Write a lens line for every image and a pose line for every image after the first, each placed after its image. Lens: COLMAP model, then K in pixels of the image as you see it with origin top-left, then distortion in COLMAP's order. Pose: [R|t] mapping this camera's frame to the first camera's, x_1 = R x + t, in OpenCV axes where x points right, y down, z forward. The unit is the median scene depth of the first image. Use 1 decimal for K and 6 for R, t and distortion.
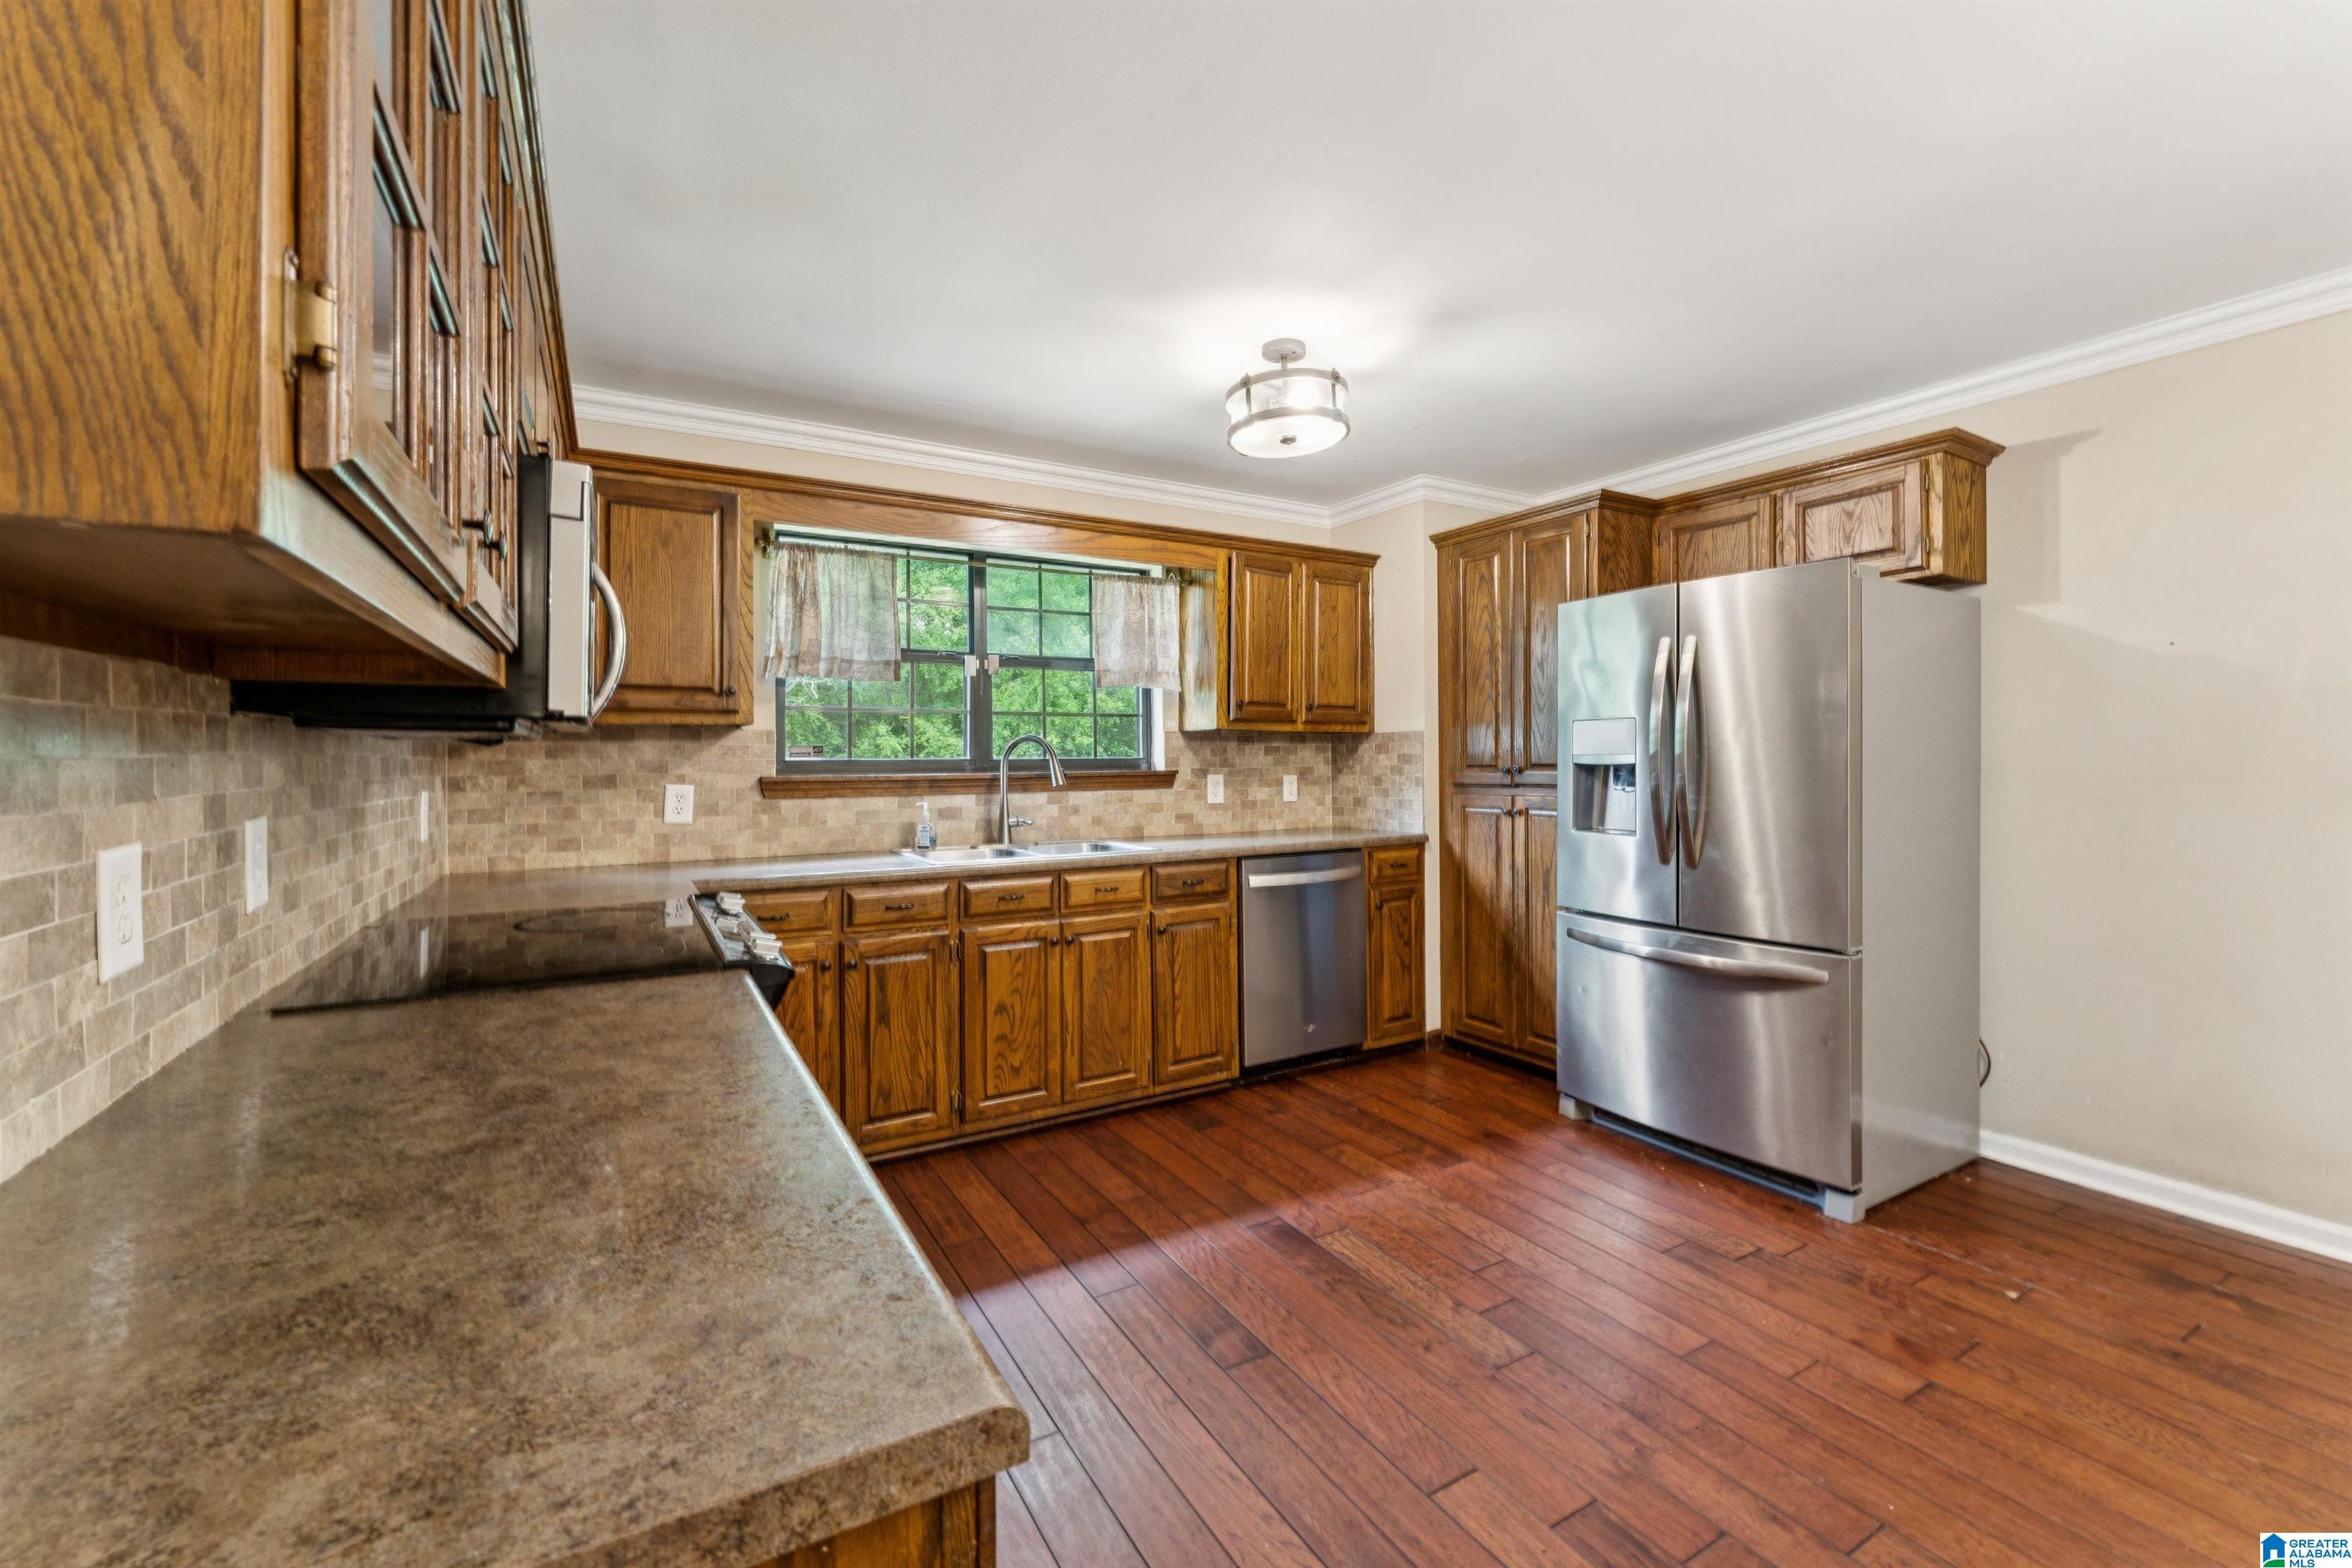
lens RADIAL K [[960.8, 0, 1175.4], [0, 960.8, 753.1], [0, 0, 1]] dist [-0.000164, -0.000617]
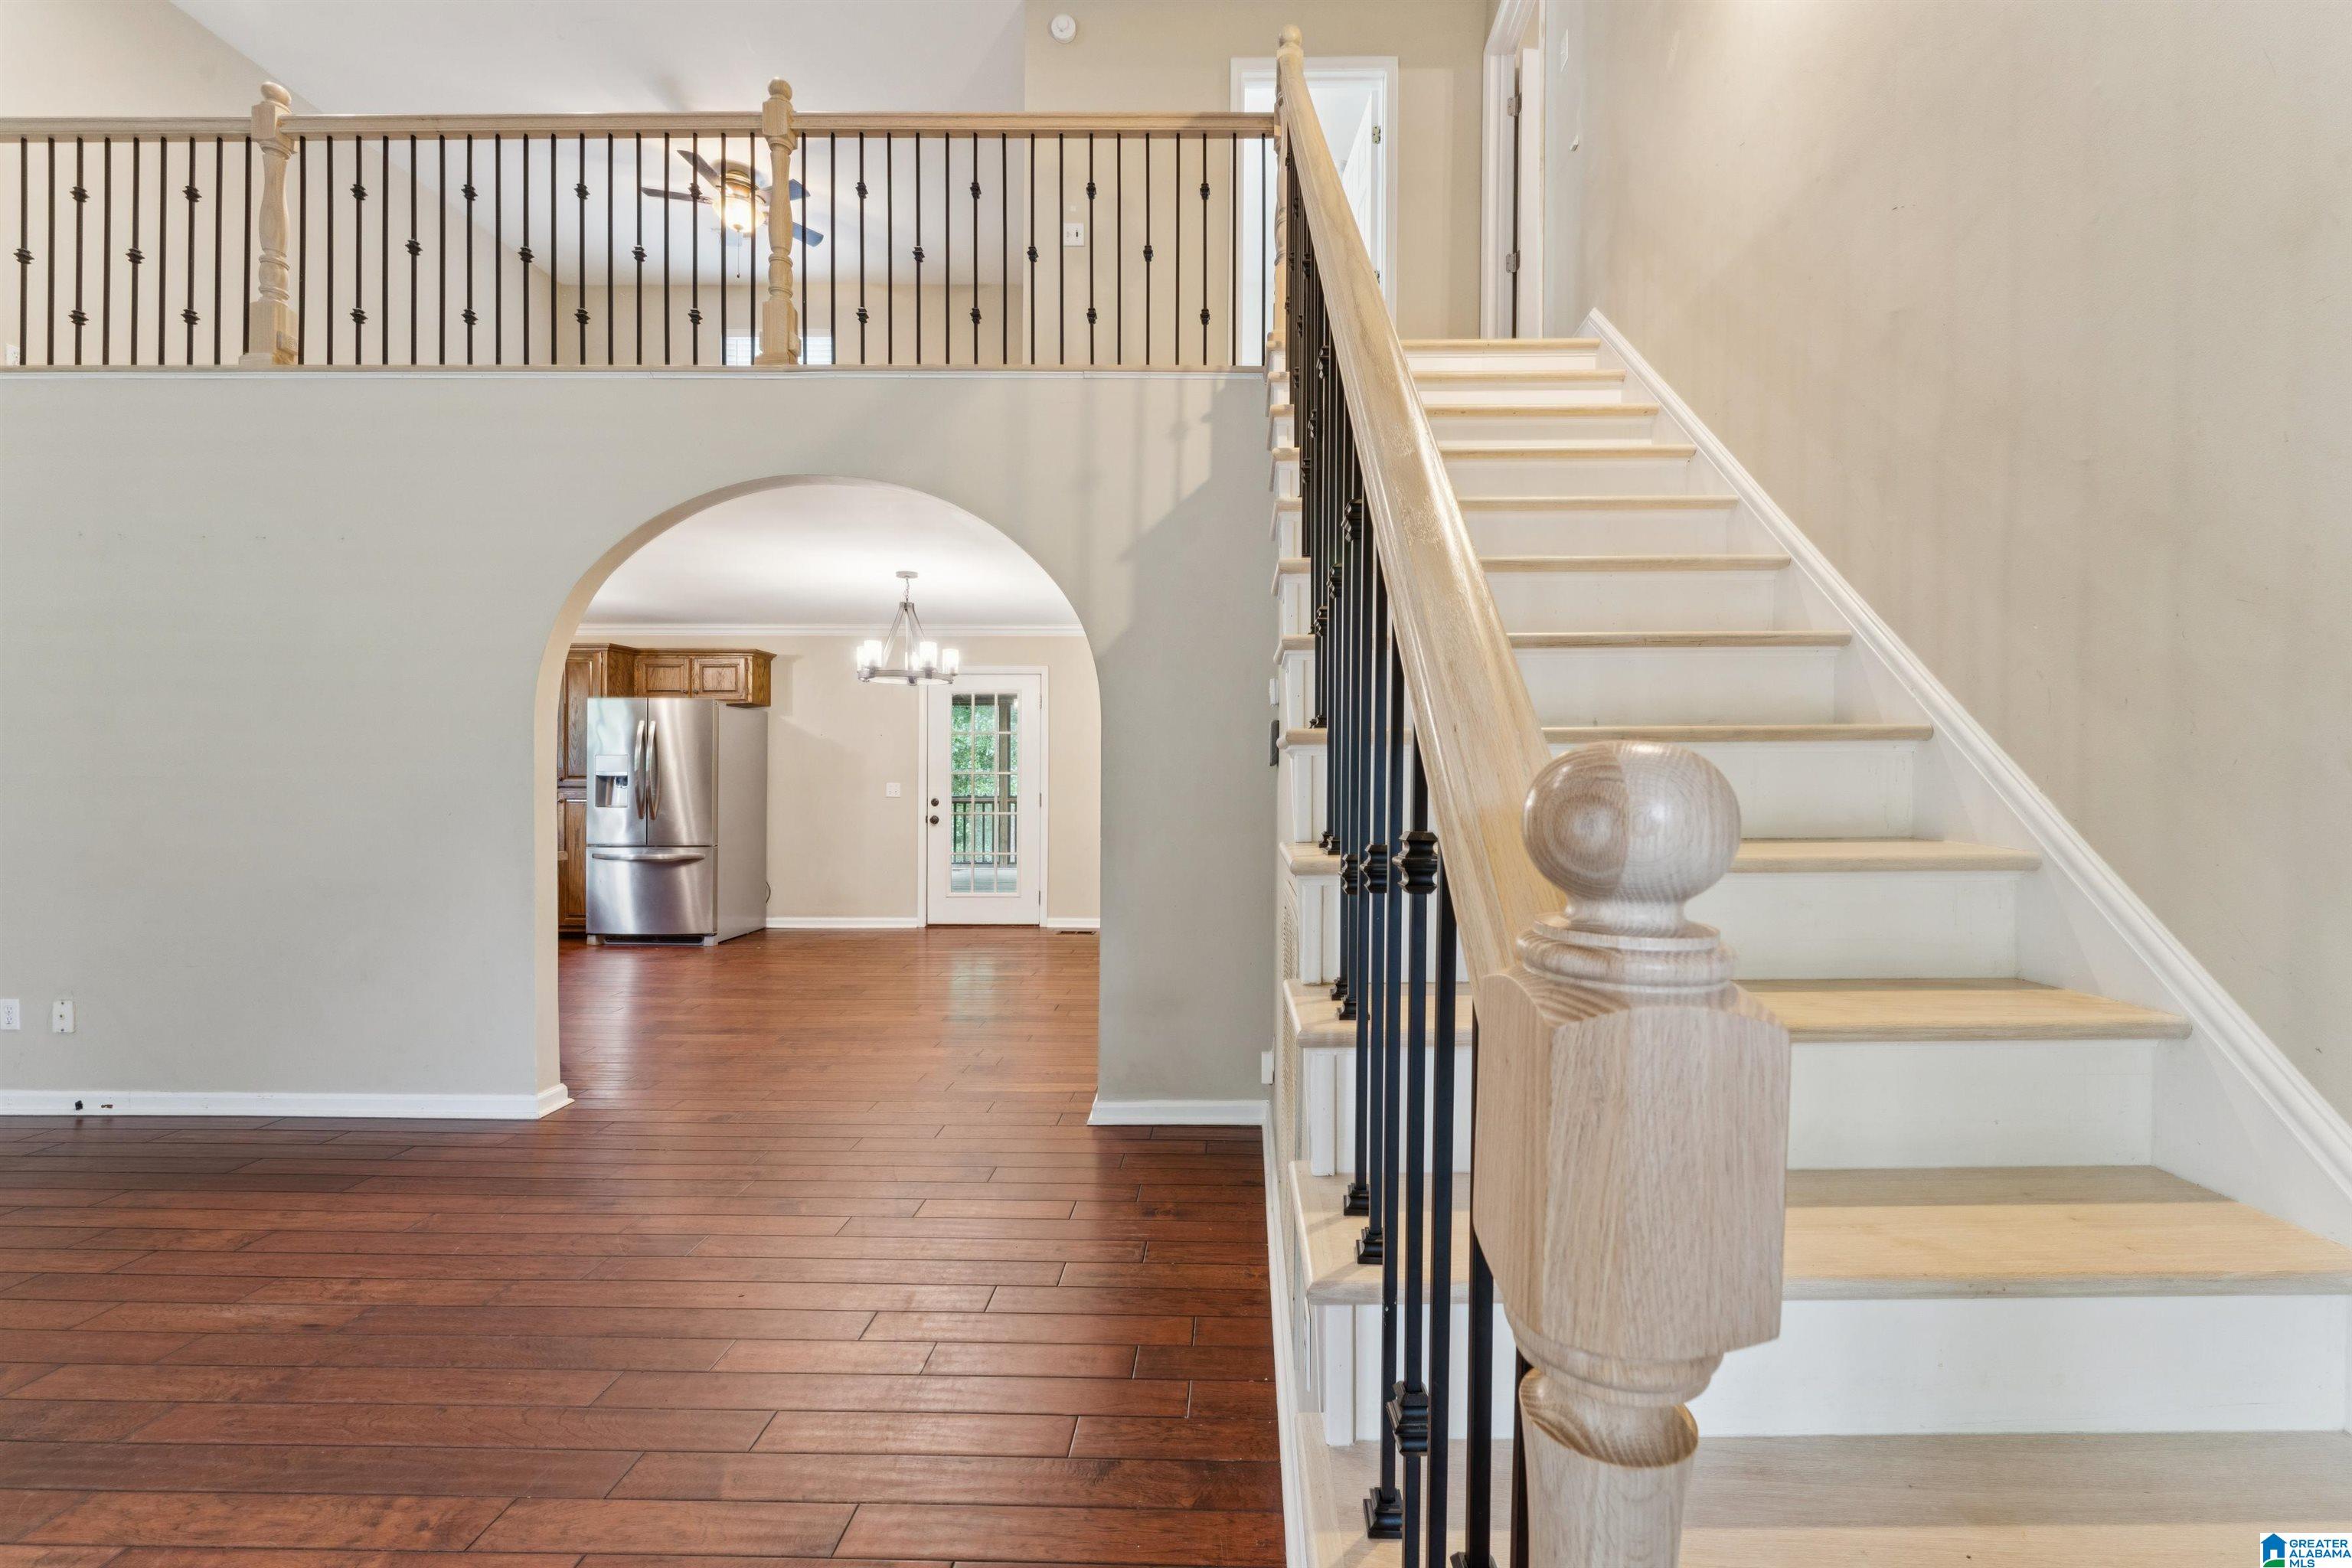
lens RADIAL K [[960.8, 0, 1219.2], [0, 960.8, 776.8], [0, 0, 1]] dist [-0.000164, -0.000617]
pose [[0.522428, 0.001670, 0.852682, -0.687181], [-0.009638, 0.999946, 0.003947, -0.007817], [-0.852629, -0.010280, 0.522416, -1.304189]]
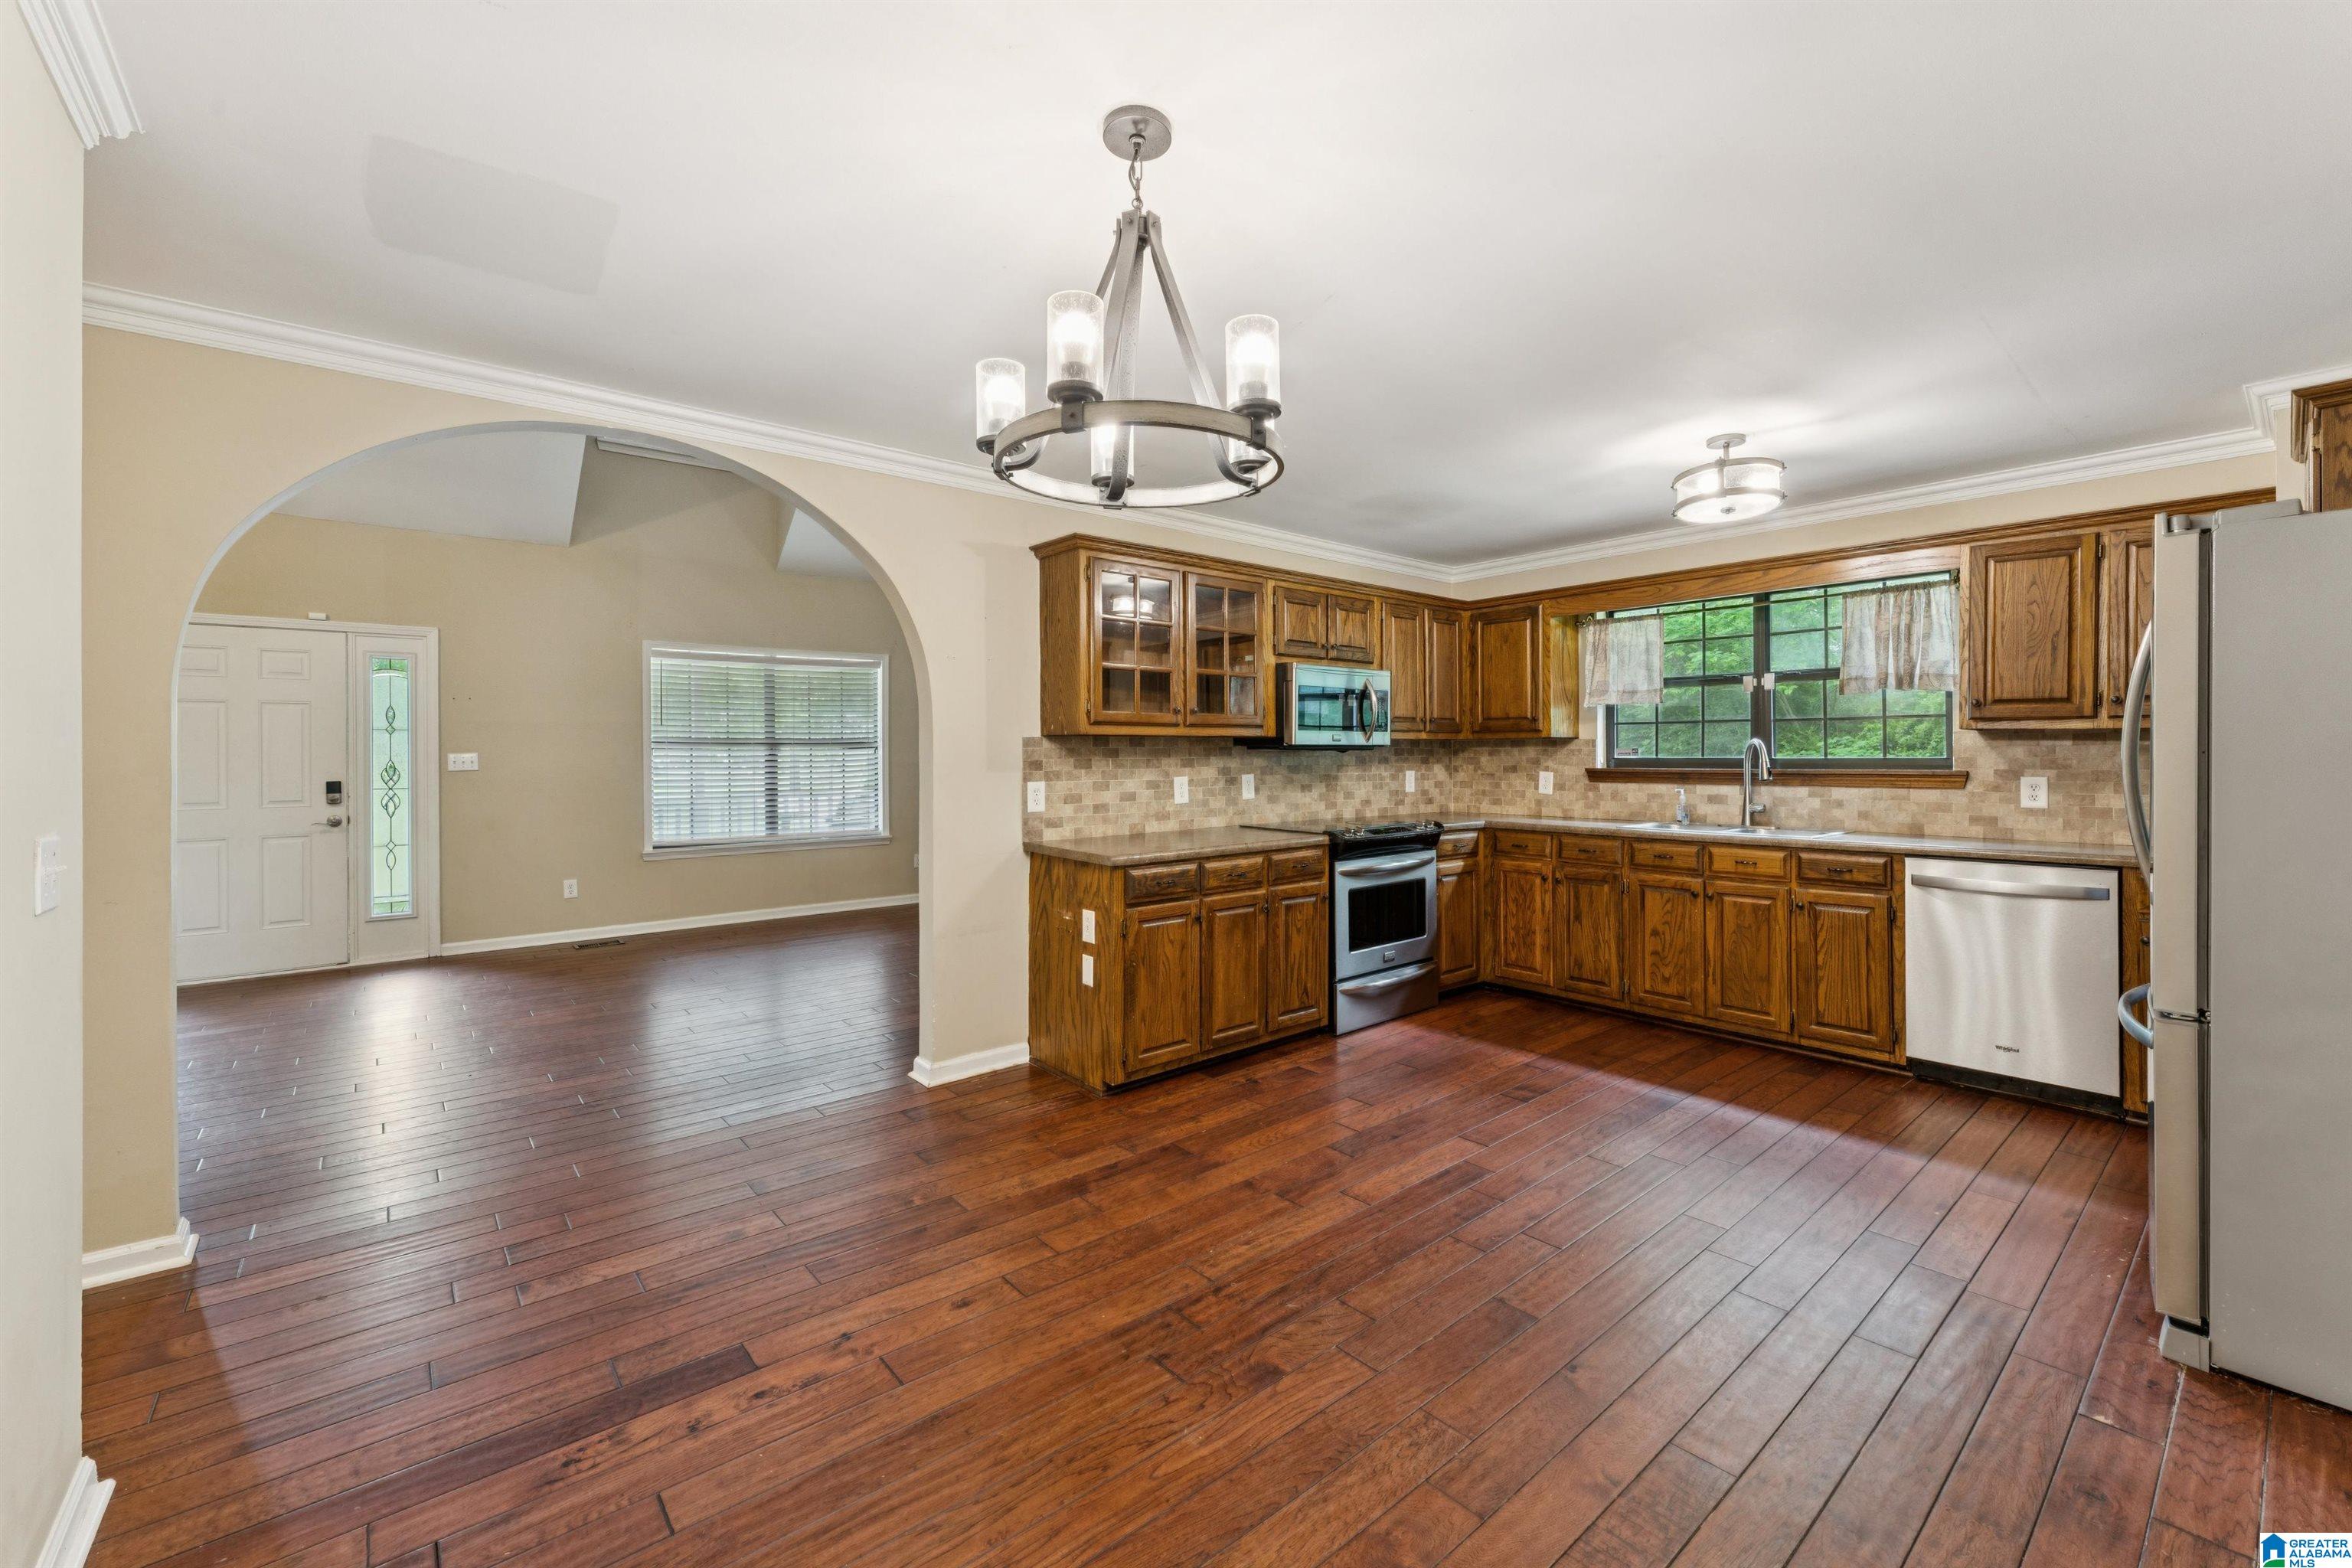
lens RADIAL K [[960.8, 0, 1178.5], [0, 960.8, 756.8], [0, 0, 1]] dist [-0.000164, -0.000617]
pose [[0.169254, 0.007287, -0.985546, 1.090502], [0.006079, 0.999946, 0.008438, -0.012824], [0.985554, -0.007419, 0.169200, 0.057129]]
